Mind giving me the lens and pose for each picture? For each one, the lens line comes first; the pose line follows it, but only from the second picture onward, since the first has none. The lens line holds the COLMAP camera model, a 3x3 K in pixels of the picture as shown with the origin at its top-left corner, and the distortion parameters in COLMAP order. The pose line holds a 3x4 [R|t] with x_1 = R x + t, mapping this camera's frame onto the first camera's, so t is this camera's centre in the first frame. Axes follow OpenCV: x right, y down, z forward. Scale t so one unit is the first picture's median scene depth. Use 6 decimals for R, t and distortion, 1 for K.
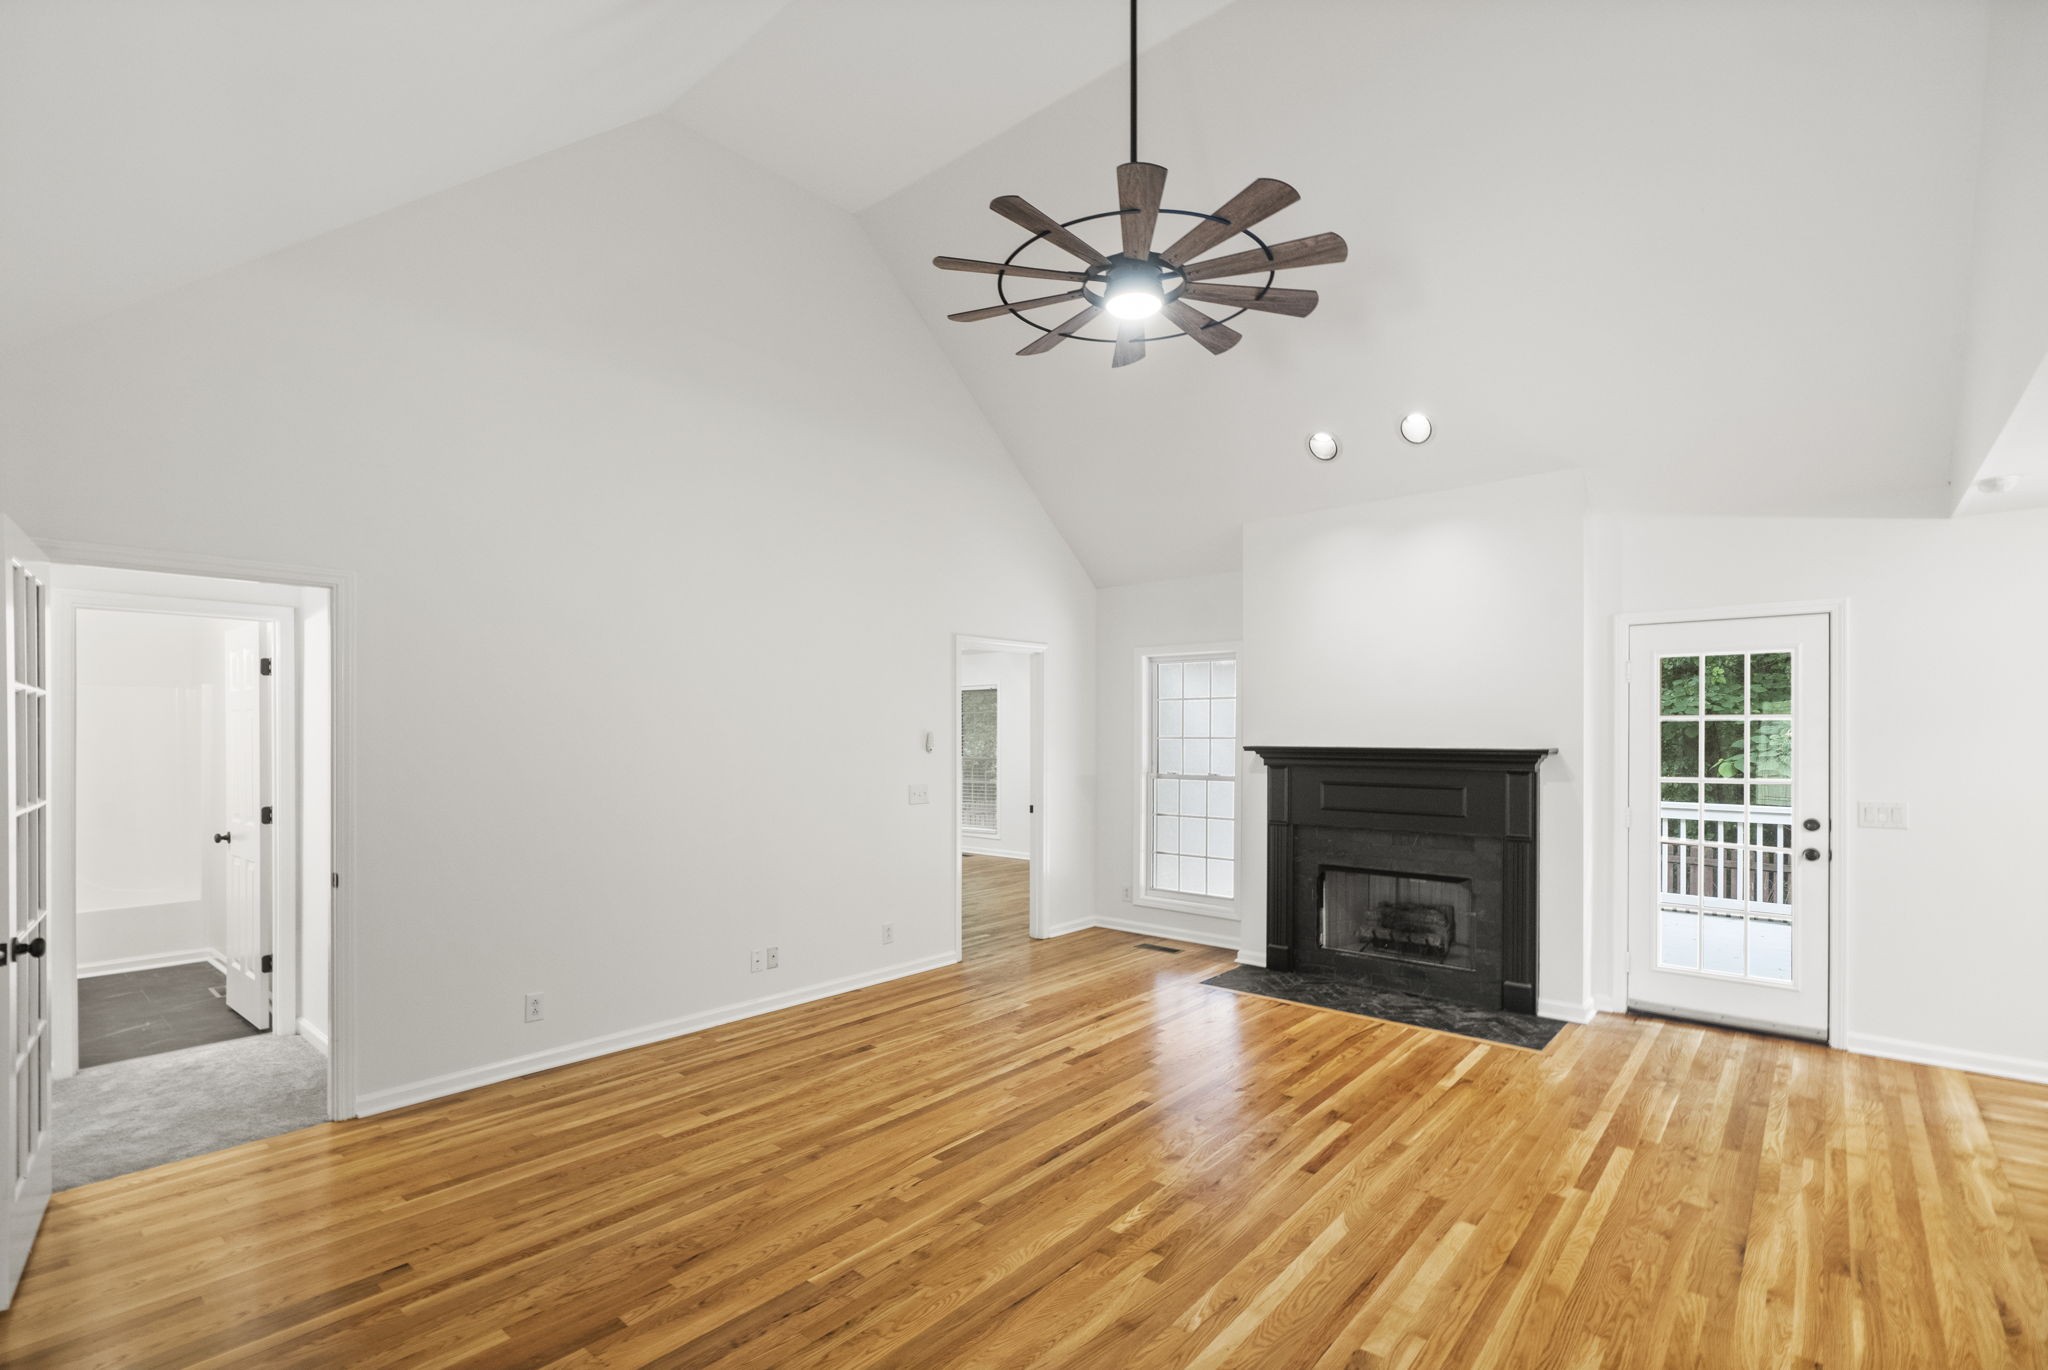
lens RADIAL K [[941.9, 0, 1024.2], [0, 941.9, 729.7], [0, 0, 1]] dist [-0.007556, 0.000337]
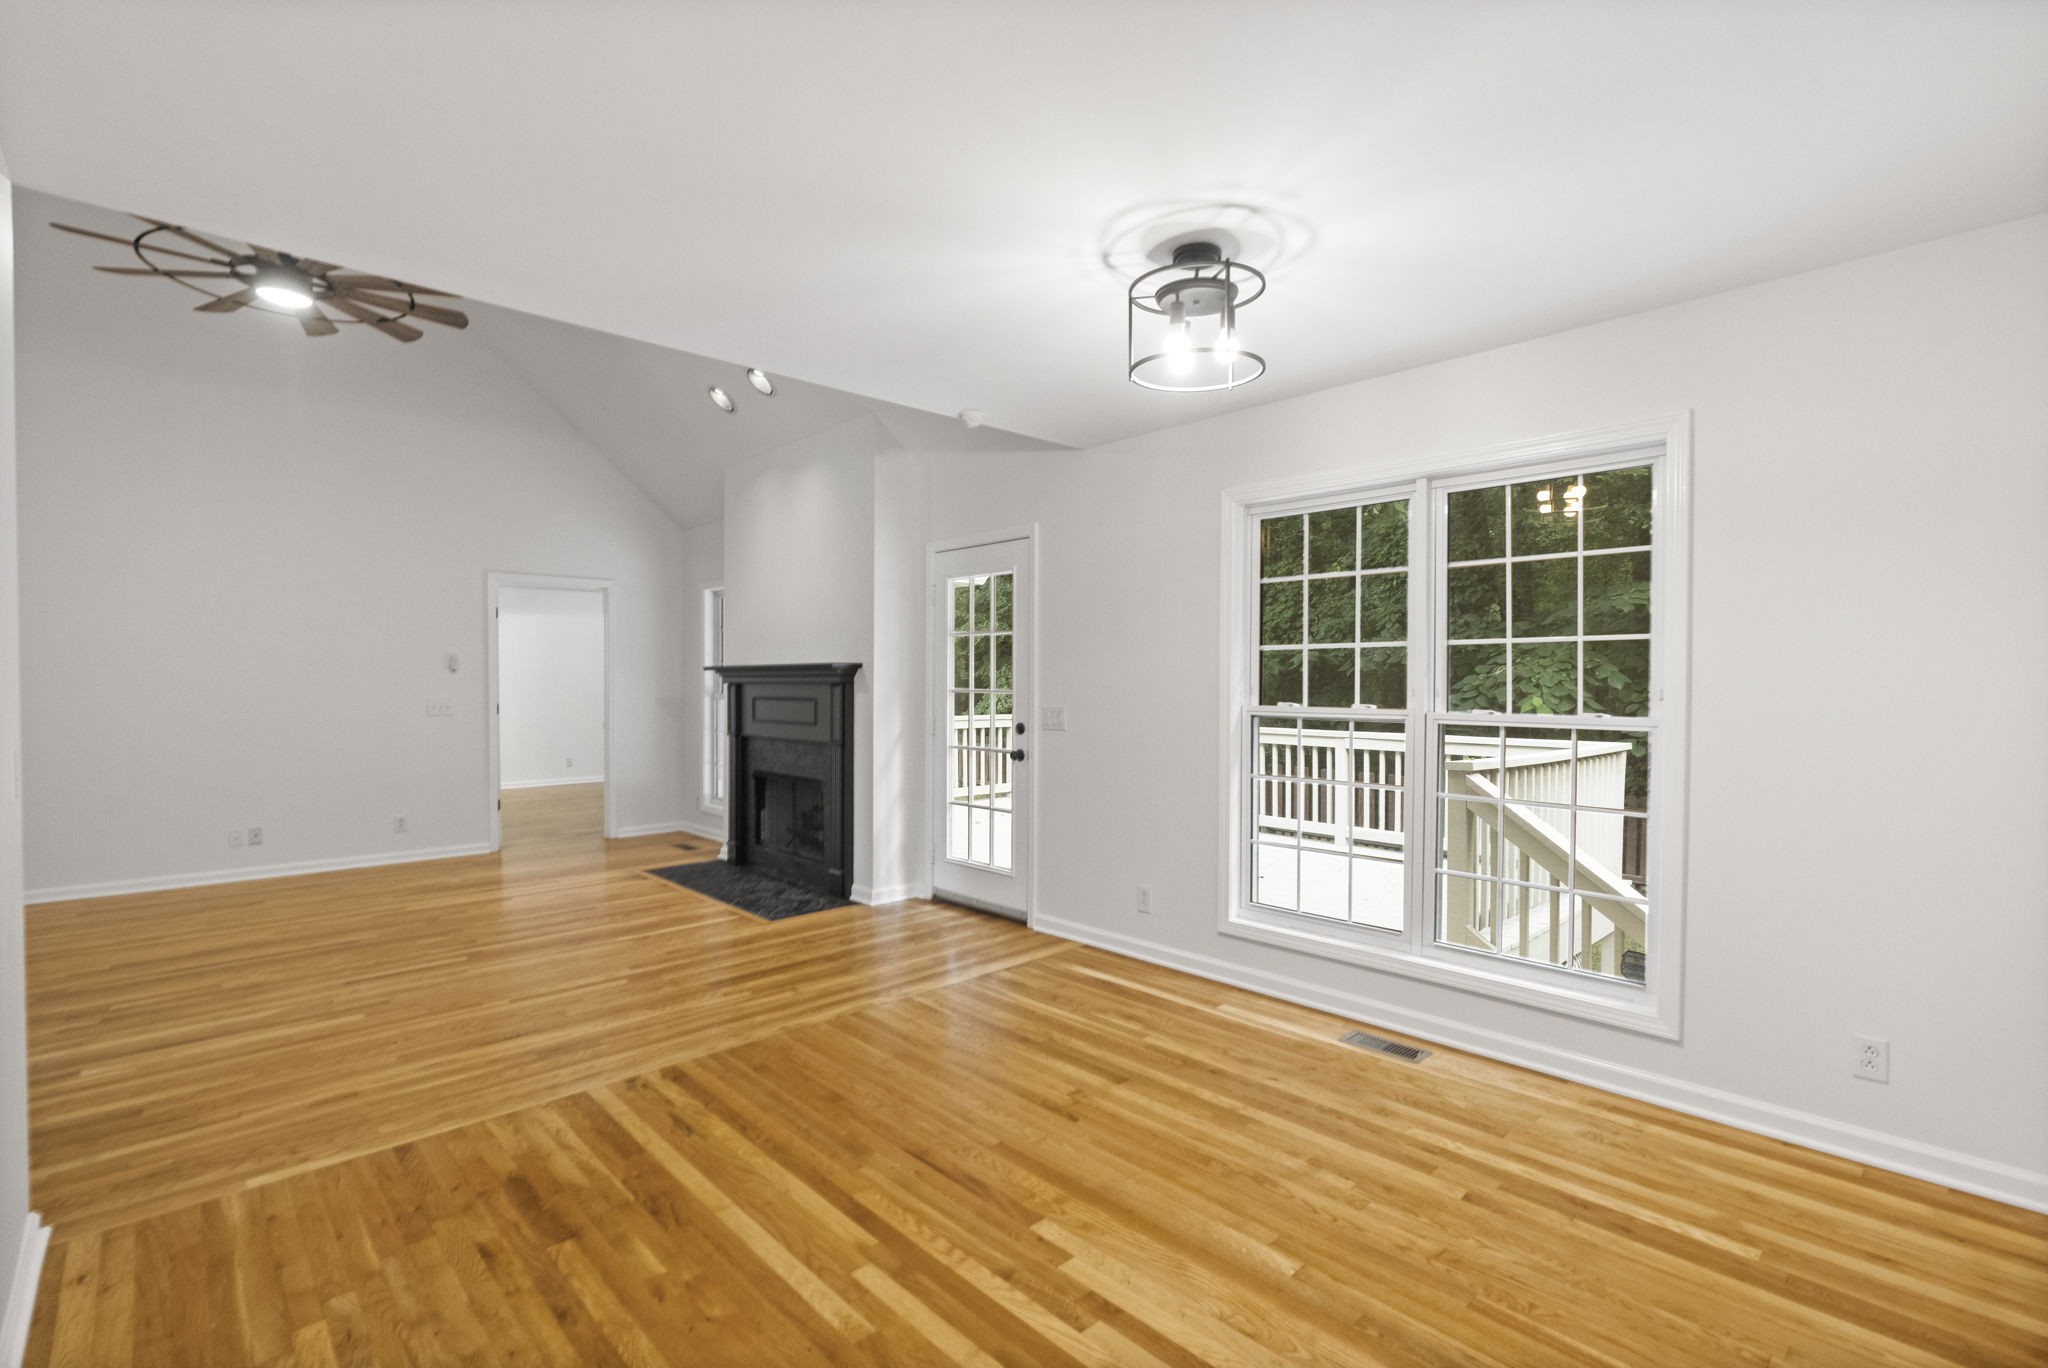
lens RADIAL K [[935.4, 0, 1020.1], [0, 935.4, 695.3], [0, 0, 1]] dist [-0.004709, 0.000265]
pose [[0.994336, 0.002363, -0.106259, 1.014181], [-0.000640, 0.999868, 0.016243, 0.046945], [0.106284, -0.016082, 0.994206, -0.108952]]
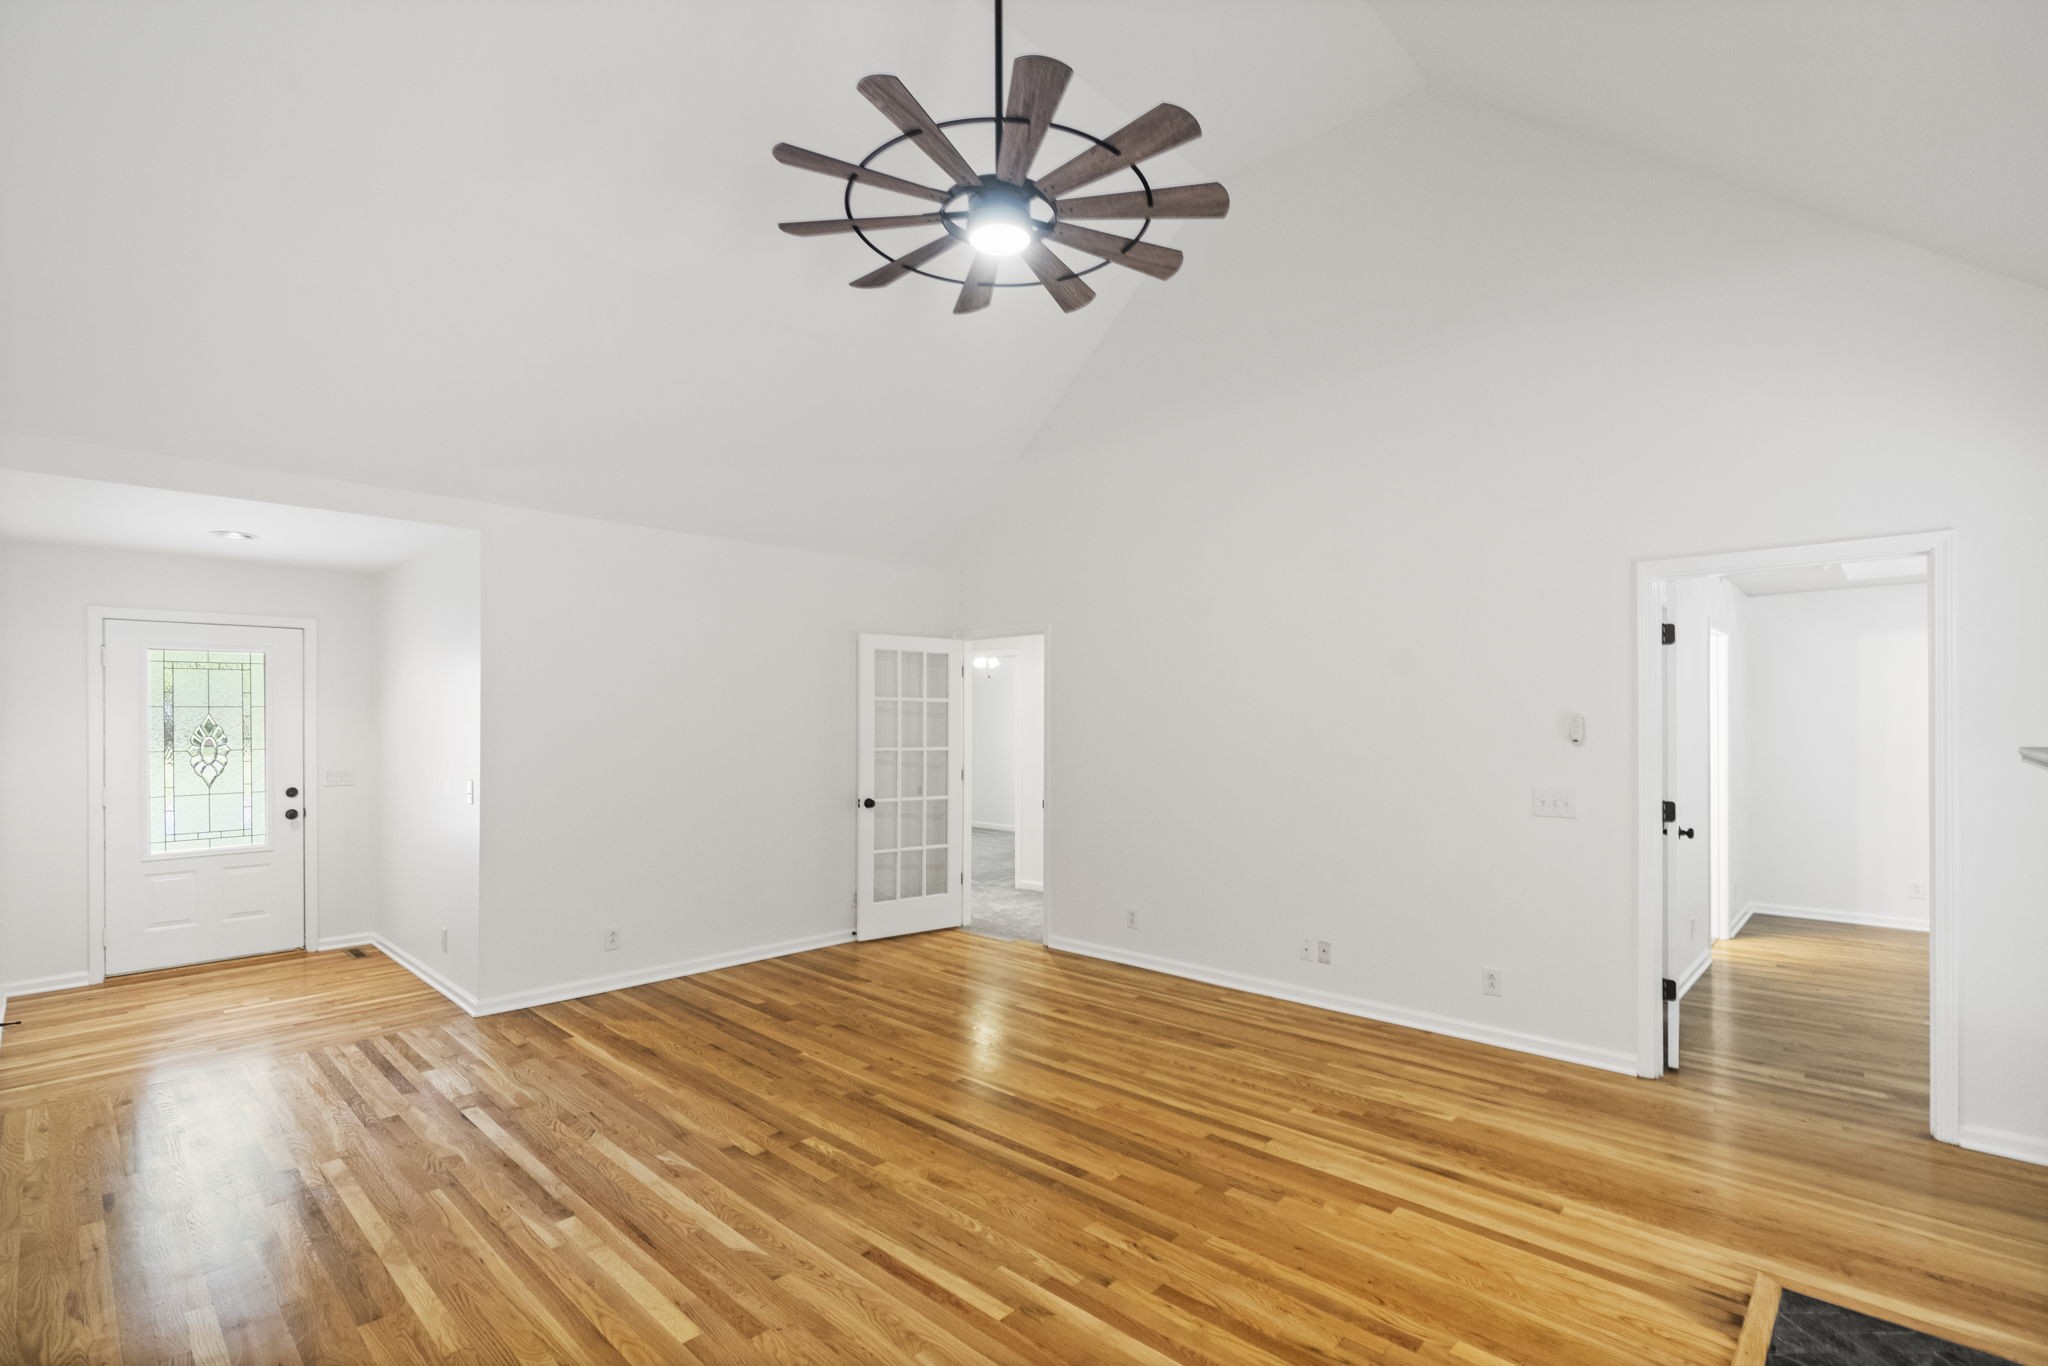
lens RADIAL K [[941.9, 0, 1024.2], [0, 941.9, 727.7], [0, 0, 1]] dist [-0.007556, 0.000337]
pose [[-0.048986, 0.004228, -0.998791, 0.837465], [0.003485, 0.999986, 0.004062, 0.011758], [0.998793, -0.003282, -0.049000, 0.891901]]
